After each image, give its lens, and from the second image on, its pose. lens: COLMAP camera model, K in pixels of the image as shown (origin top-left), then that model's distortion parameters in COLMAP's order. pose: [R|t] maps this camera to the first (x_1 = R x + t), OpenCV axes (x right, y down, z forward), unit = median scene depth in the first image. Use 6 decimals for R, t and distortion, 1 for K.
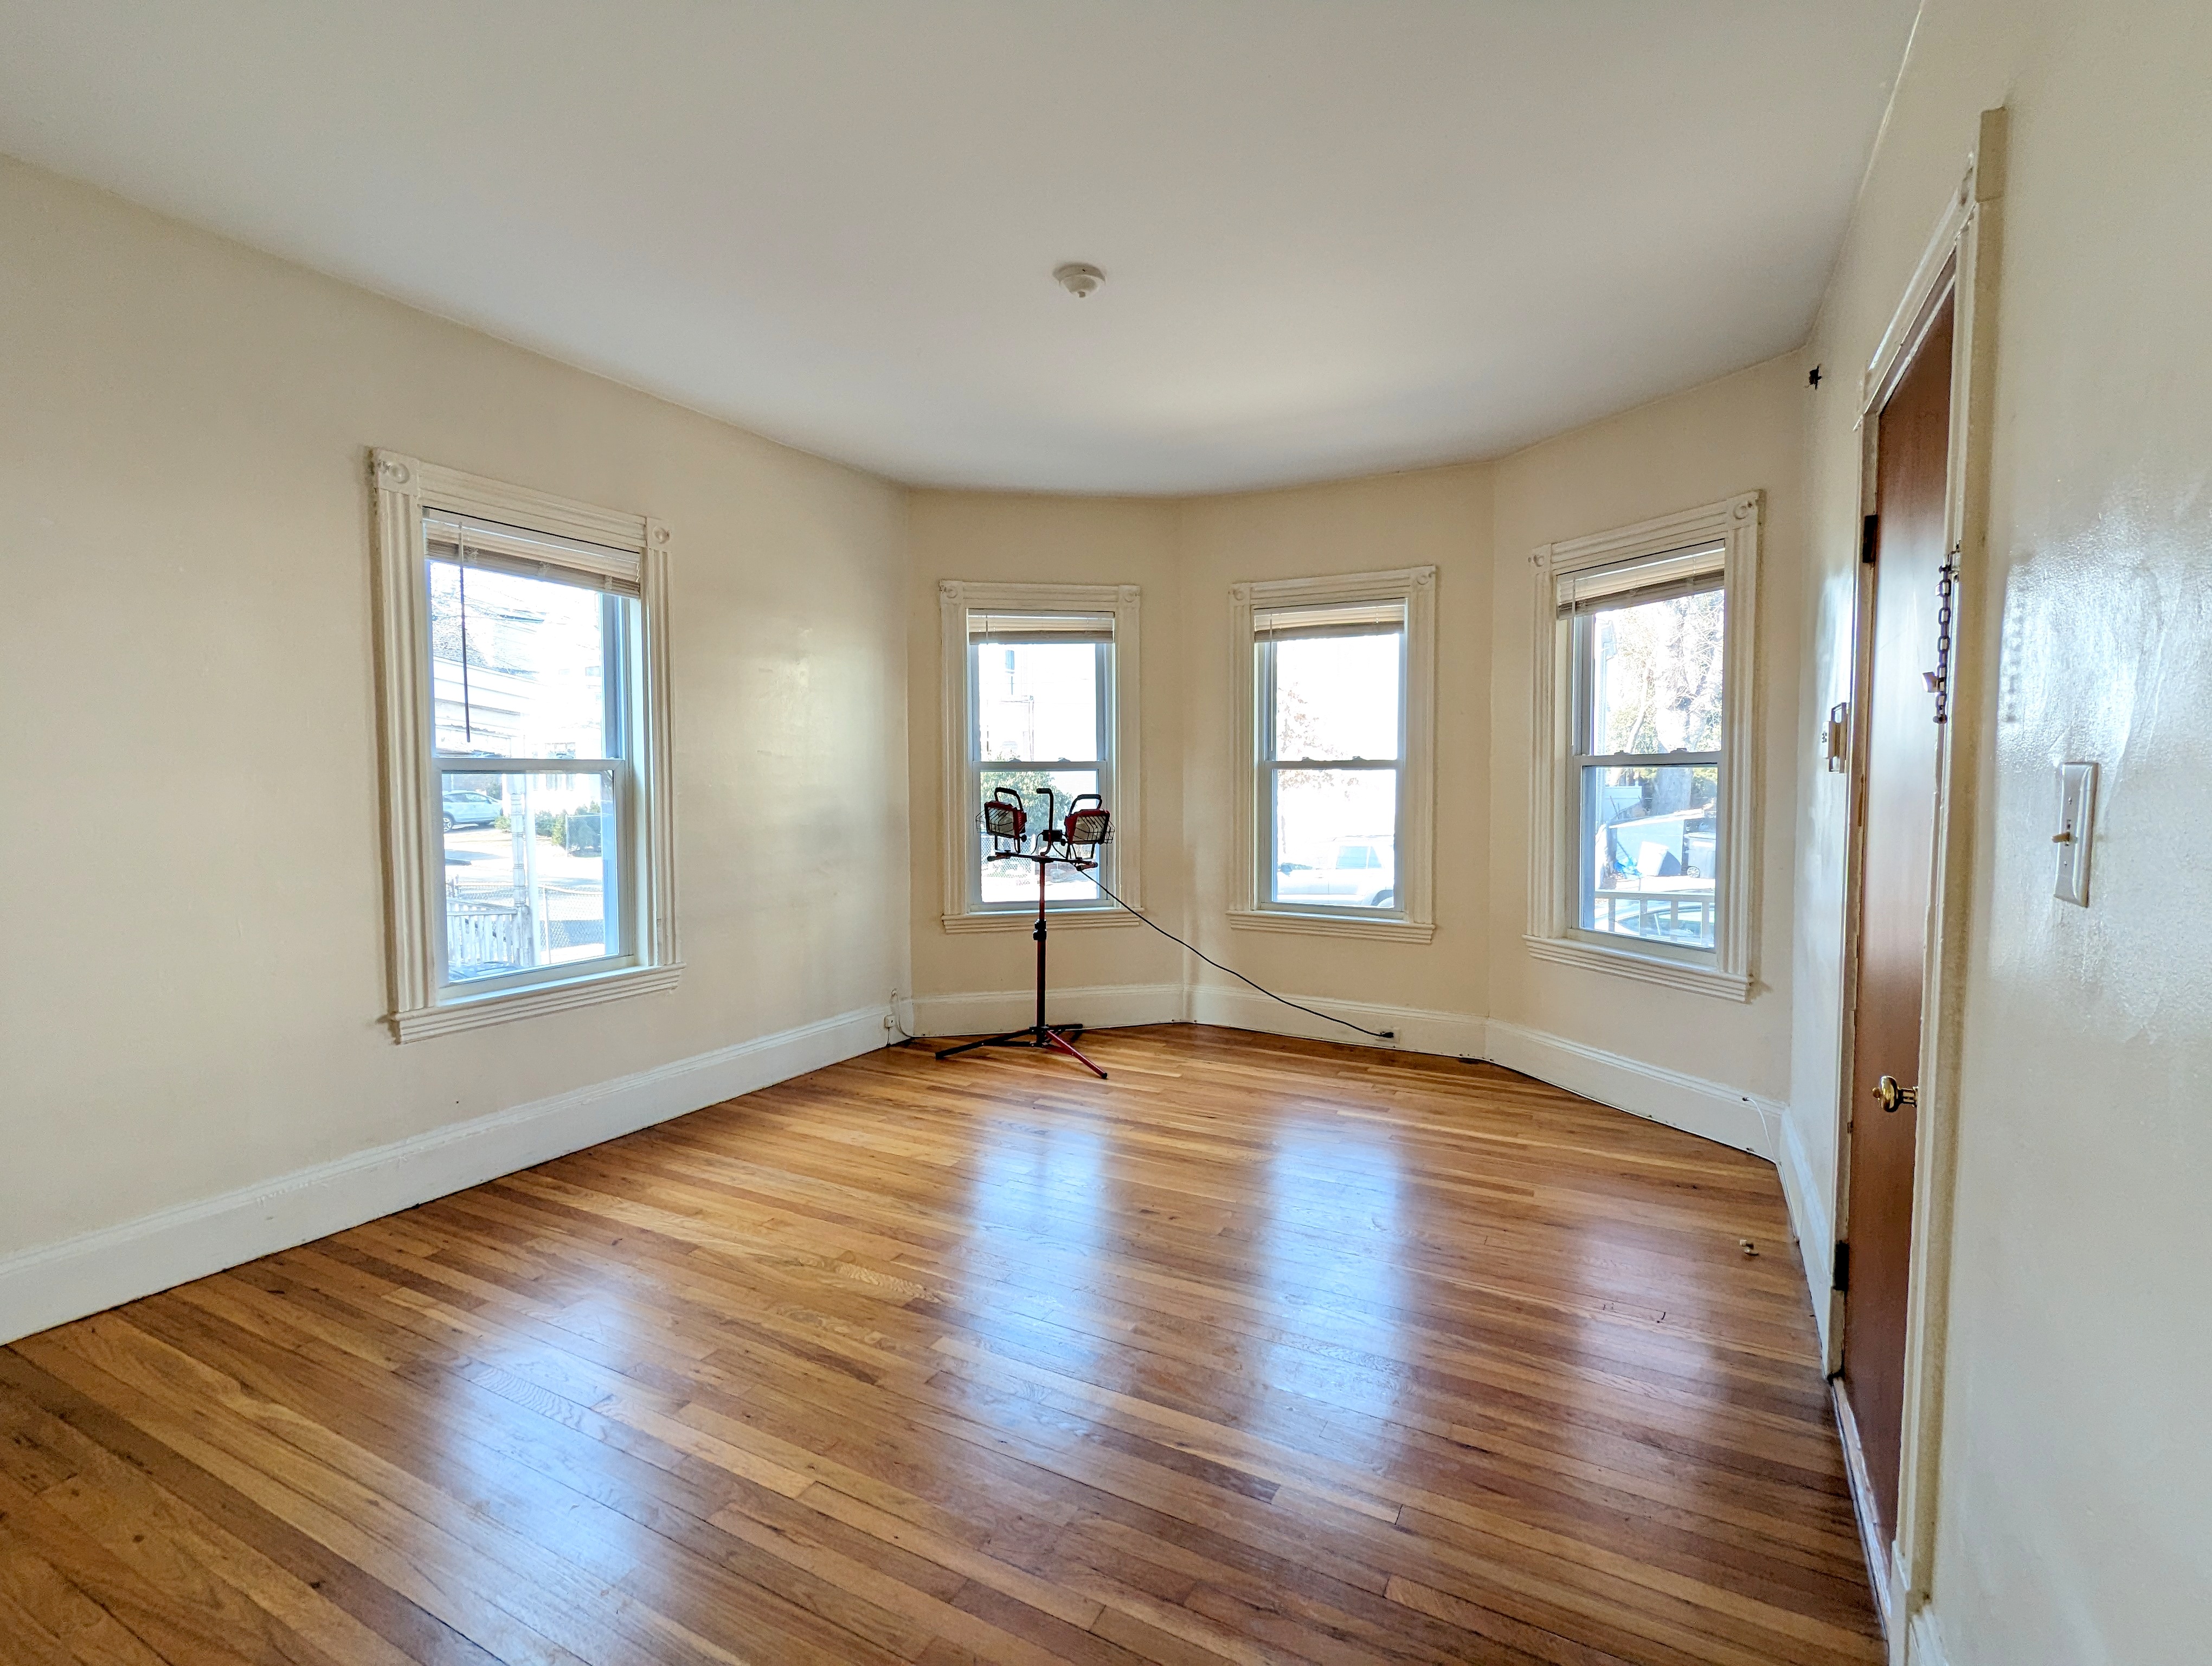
lens RADIAL K [[1048.7, 0, 1103.3], [0, 1048.7, 825.3], [0, 0, 1]] dist [-0.000034, 0.000639]
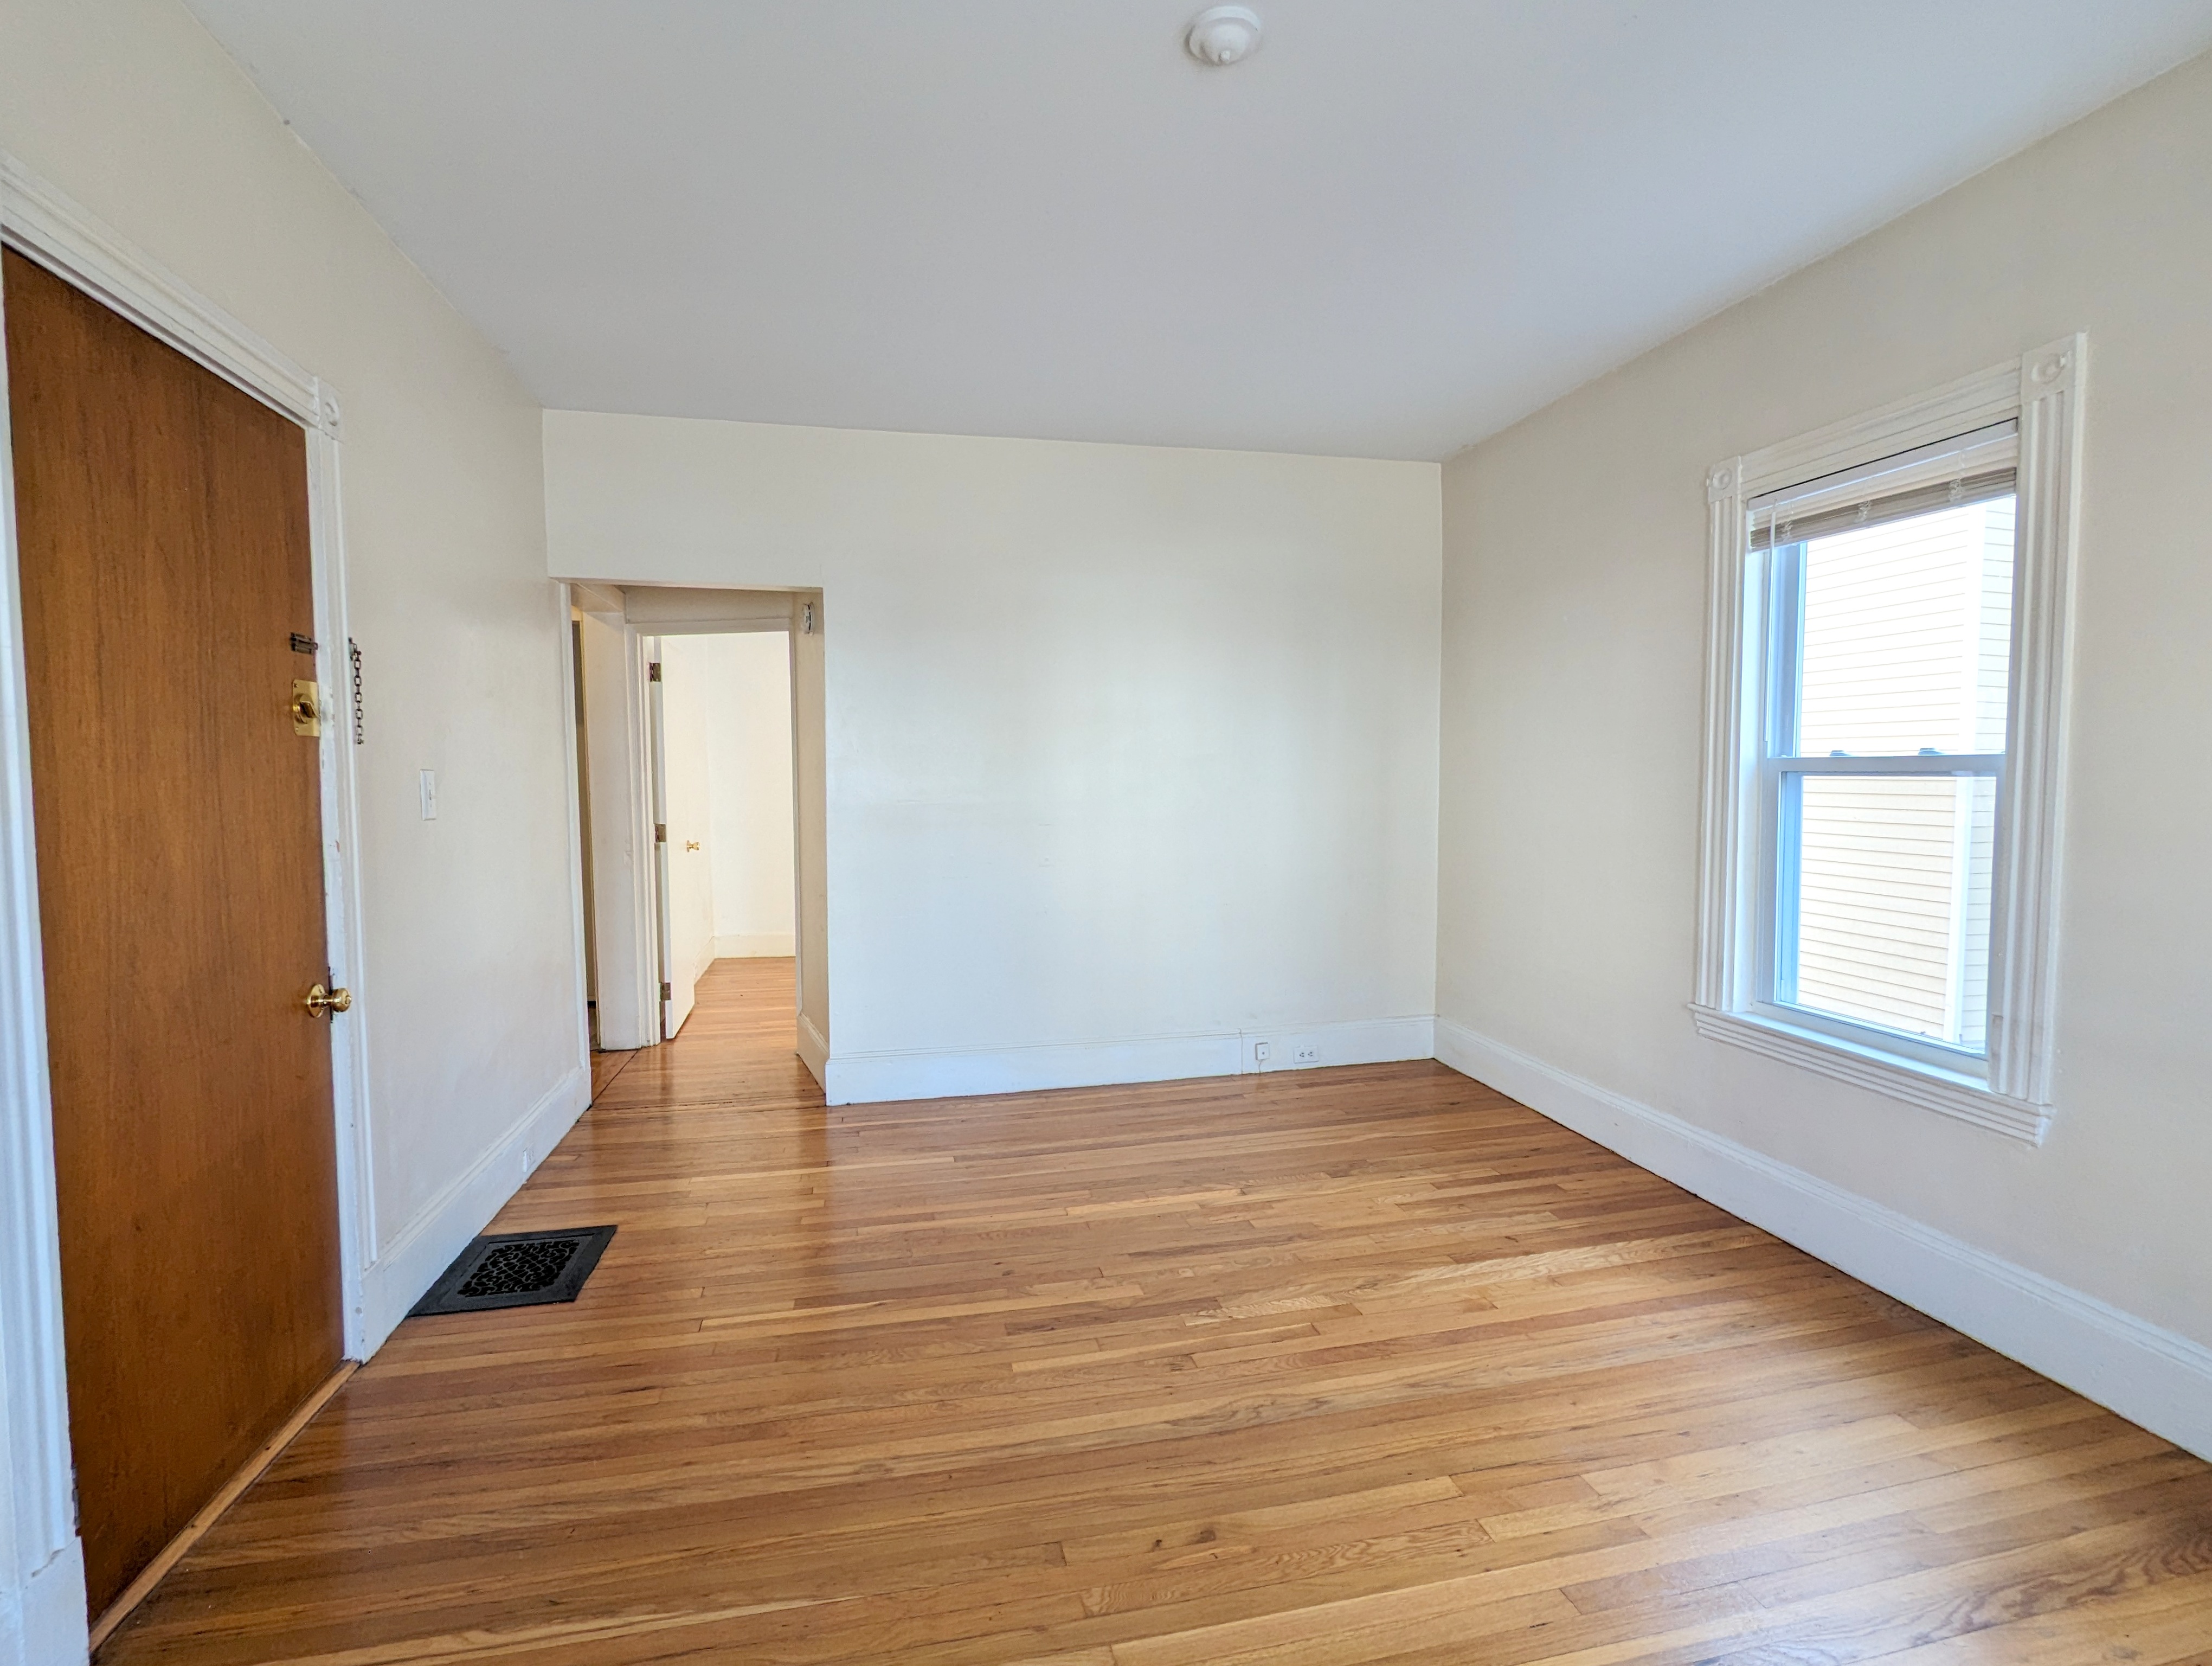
lens RADIAL K [[1048.7, 0, 1103.3], [0, 1048.7, 825.3], [0, 0, 1]] dist [-0.000034, 0.000639]
pose [[-0.743436, 0.039562, -0.667636, 0.464077], [-0.034183, 0.994697, 0.097007, -0.079928], [0.667933, 0.094940, -0.738141, 1.373936]]
